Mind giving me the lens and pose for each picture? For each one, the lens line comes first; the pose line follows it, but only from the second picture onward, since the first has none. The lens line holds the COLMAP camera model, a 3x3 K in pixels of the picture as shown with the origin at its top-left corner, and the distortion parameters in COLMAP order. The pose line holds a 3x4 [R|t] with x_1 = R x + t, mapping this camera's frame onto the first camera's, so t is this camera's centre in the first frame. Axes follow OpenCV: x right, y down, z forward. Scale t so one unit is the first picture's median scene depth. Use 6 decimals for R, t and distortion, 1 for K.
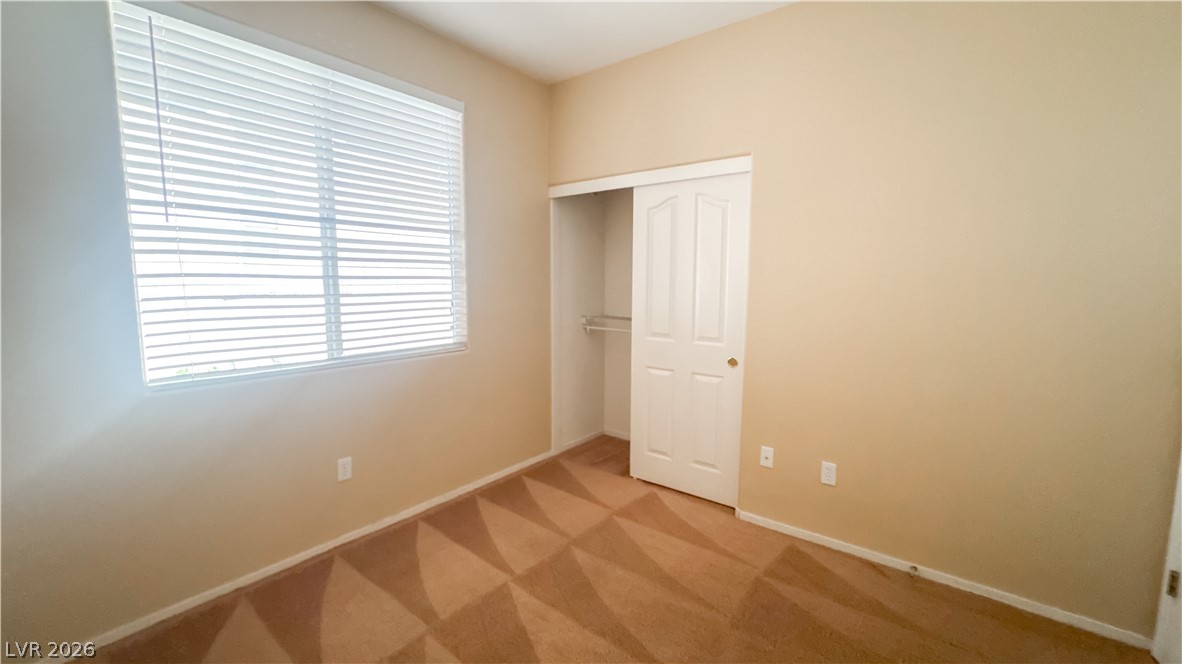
lens RADIAL K [[462.4, 0, 591.0], [0, 462.4, 332.0], [0, 0, 1]] dist [0.000753, -0.000140]
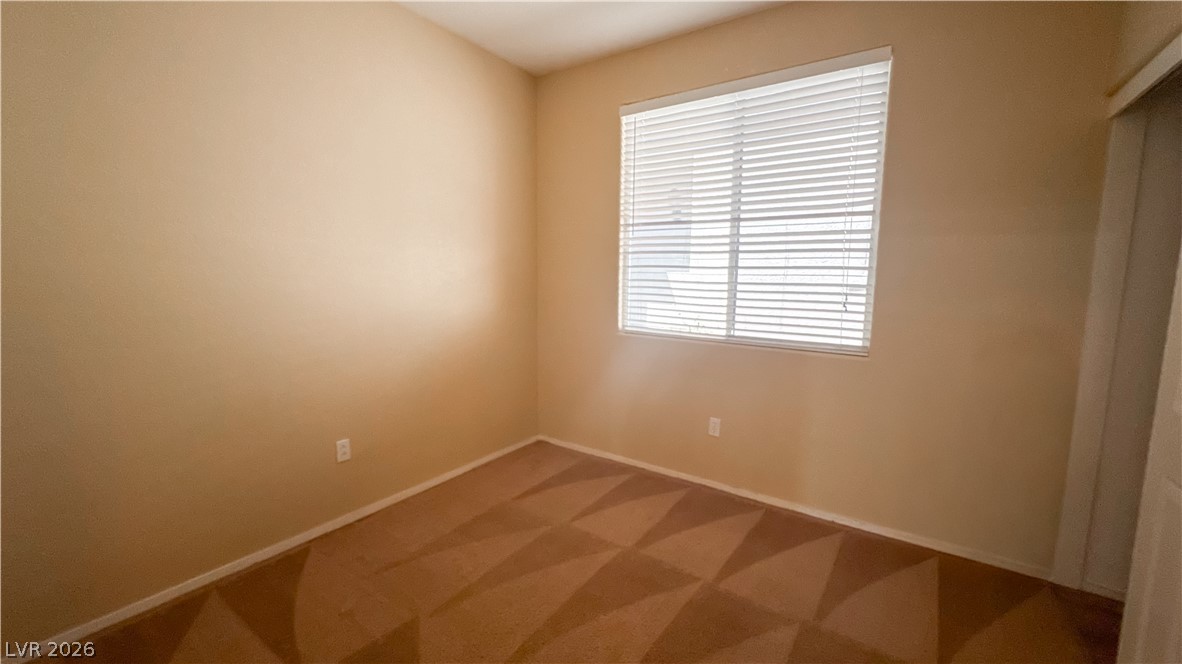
lens RADIAL K [[478.8, 0, 589.0], [0, 478.8, 324.7], [0, 0, 1]] dist [-0.071527, -0.000075]
pose [[0.034529, 0.111576, -0.993156, 0.650223], [-0.112557, 0.987860, 0.107067, -0.062372], [0.993045, 0.108090, 0.046669, 0.590333]]
